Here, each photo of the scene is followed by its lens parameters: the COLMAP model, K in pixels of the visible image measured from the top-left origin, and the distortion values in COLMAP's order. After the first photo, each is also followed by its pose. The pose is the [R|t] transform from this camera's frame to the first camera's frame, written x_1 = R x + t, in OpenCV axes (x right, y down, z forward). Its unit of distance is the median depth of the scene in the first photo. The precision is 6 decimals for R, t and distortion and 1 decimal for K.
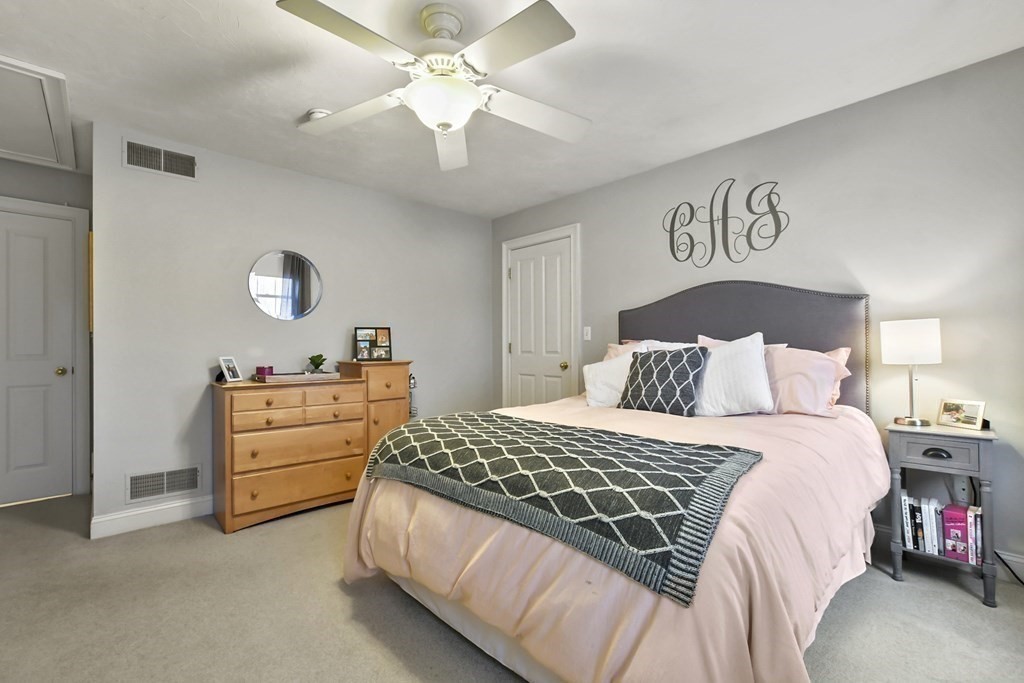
lens RADIAL K [[453.1, 0, 505.7], [0, 453.1, 342.9], [0, 0, 1]] dist [-0.027337, 0.000441]
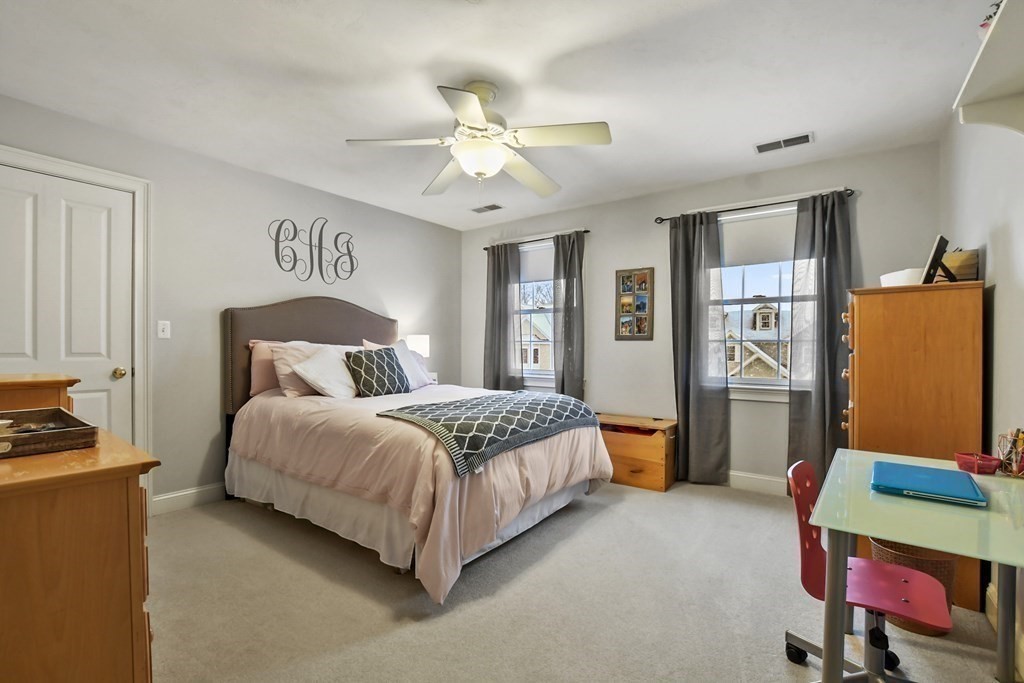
lens RADIAL K [[447.7, 0, 508.3], [0, 447.7, 350.5], [0, 0, 1]] dist [-0.001238, -0.000044]
pose [[-0.190538, -0.004819, 0.981668, -0.854651], [-0.016161, 0.999868, 0.001771, 0.005870], [-0.981547, -0.015528, -0.190591, 0.705975]]
